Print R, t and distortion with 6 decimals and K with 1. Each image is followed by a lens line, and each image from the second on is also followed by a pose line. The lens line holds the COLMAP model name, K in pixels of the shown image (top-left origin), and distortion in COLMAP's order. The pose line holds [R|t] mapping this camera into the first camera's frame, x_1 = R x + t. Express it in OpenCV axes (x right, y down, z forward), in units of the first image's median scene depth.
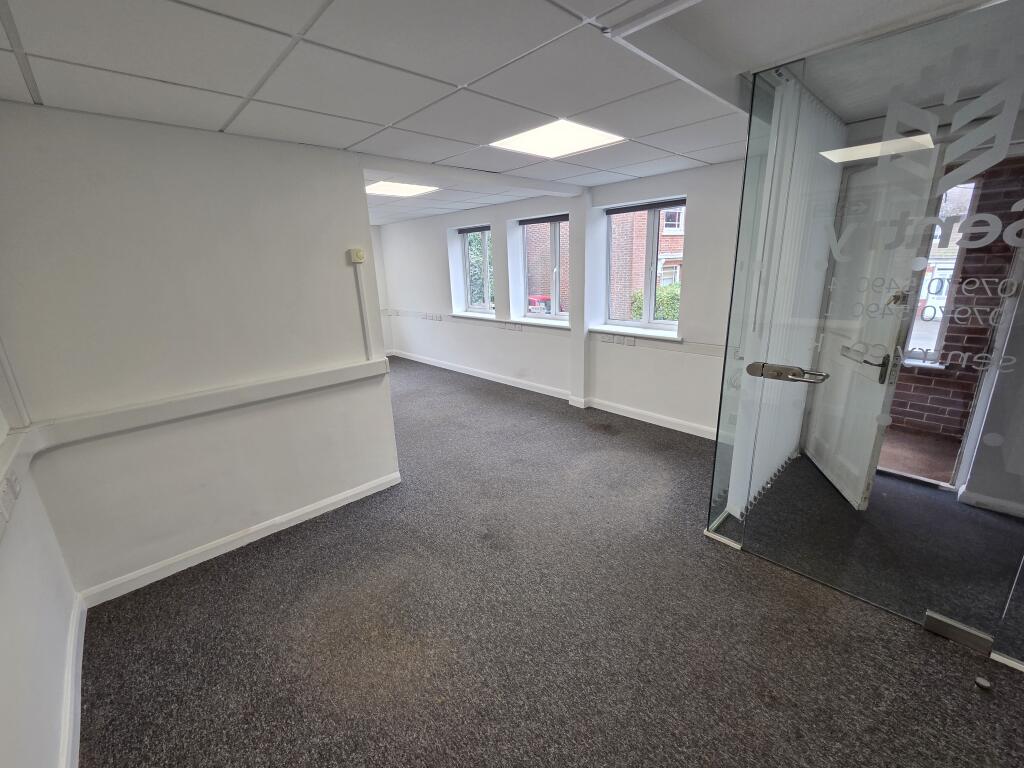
lens RADIAL K [[417.8, 0, 516.6], [0, 417.8, 379.2], [0, 0, 1]] dist [0.001346, 0.000145]
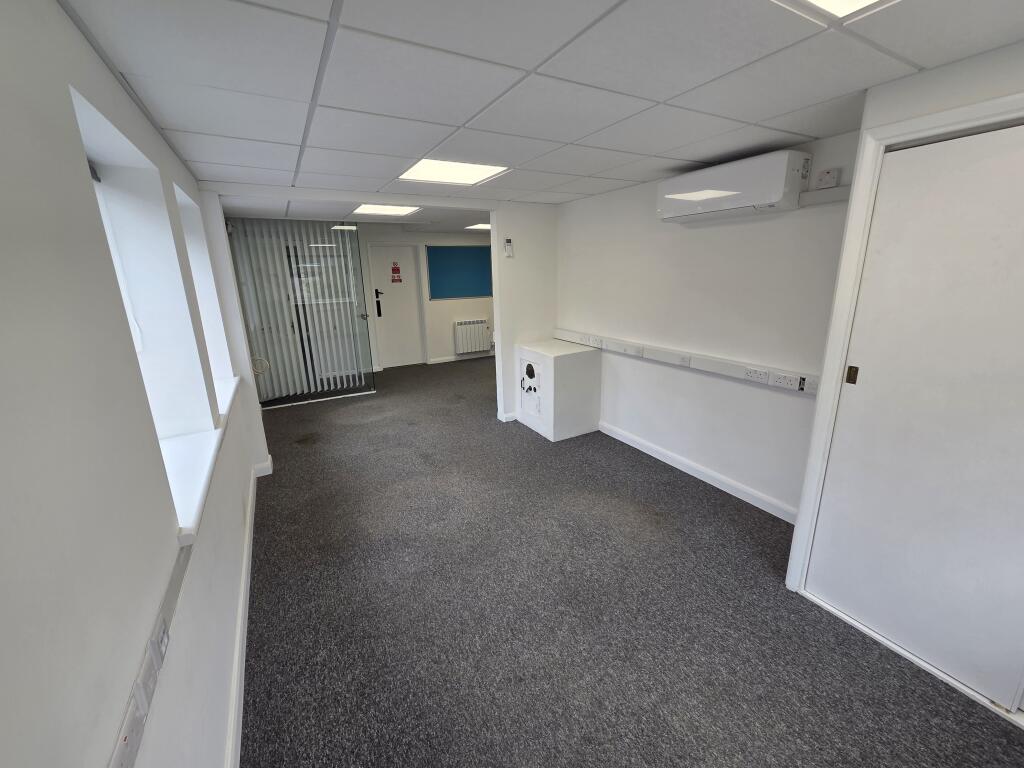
lens RADIAL K [[419.8, 0, 514.8], [0, 419.8, 381.7], [0, 0, 1]] dist [-0.000530, -0.000305]
pose [[-0.966581, -0.011887, 0.256084, -0.715255], [0.120359, 0.860946, 0.494253, -0.593176], [-0.226350, 0.508557, -0.830744, 2.156681]]
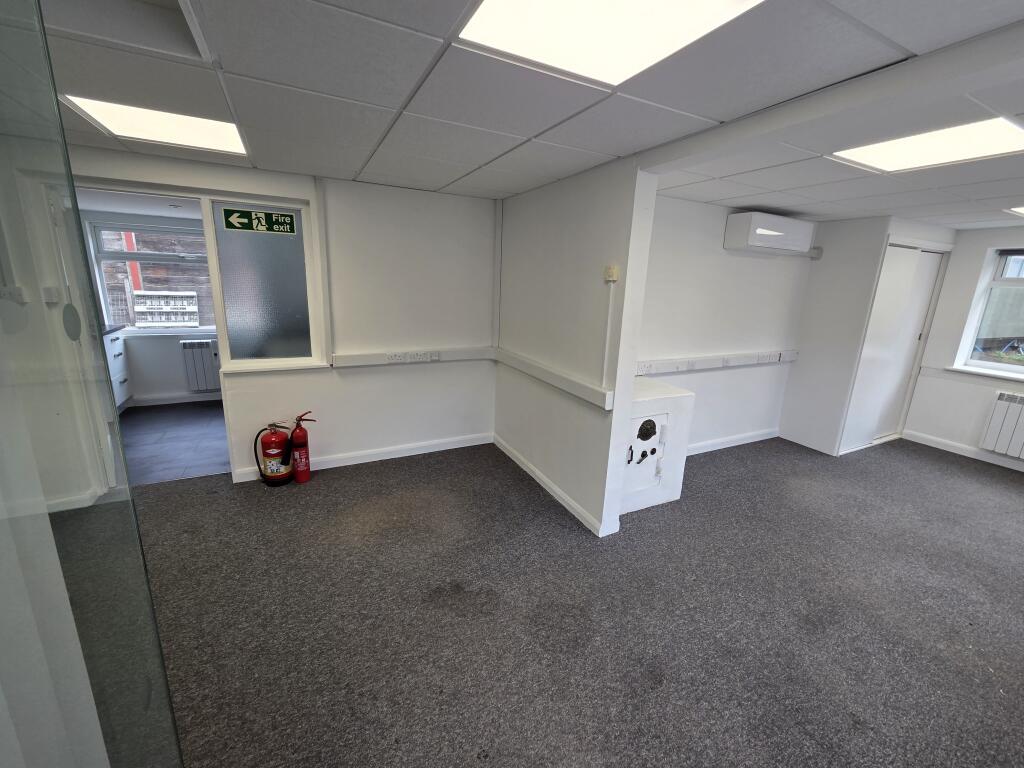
lens RADIAL K [[417.8, 0, 516.6], [0, 417.8, 379.2], [0, 0, 1]] dist [0.001346, 0.000145]
pose [[-0.286247, 0.246729, -0.925844, 0.476685], [-0.287006, 0.899831, 0.328531, -0.273354], [0.914161, 0.359763, -0.186761, 0.890093]]
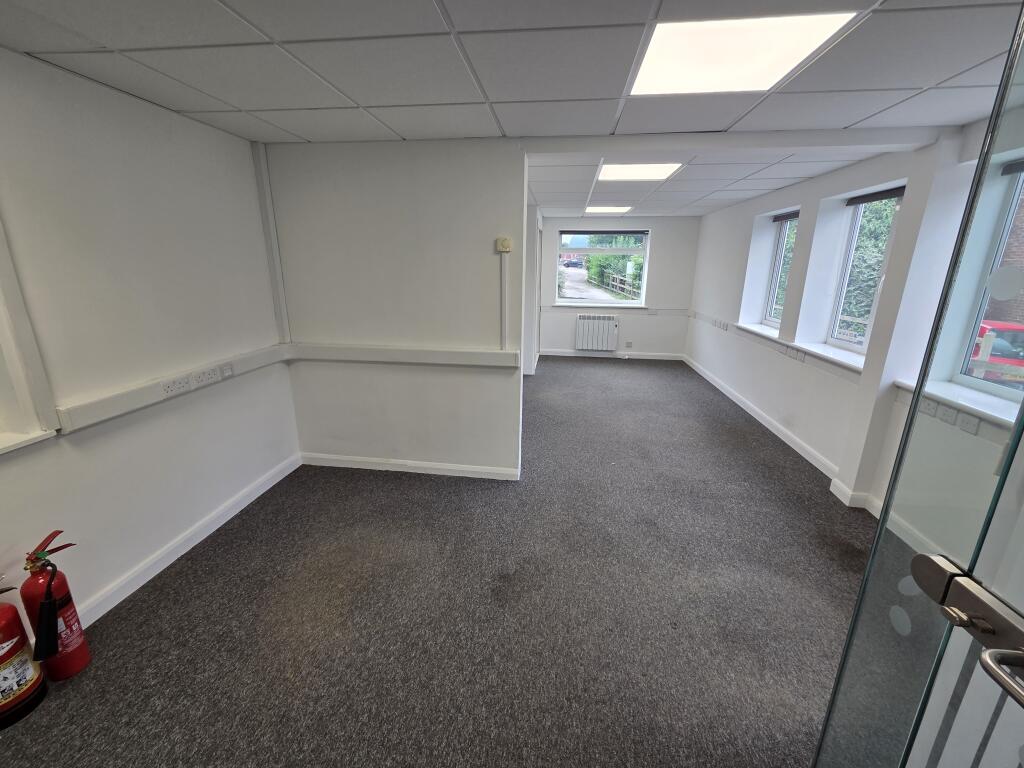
lens RADIAL K [[418.2, 0, 515.2], [0, 418.2, 378.3], [0, 0, 1]] dist [0.002095, 0.000052]
pose [[0.633824, 0.244649, -0.733767, 0.370457], [-0.239311, 0.964139, 0.114742, -0.091314], [0.735525, 0.102872, 0.669642, 0.322883]]
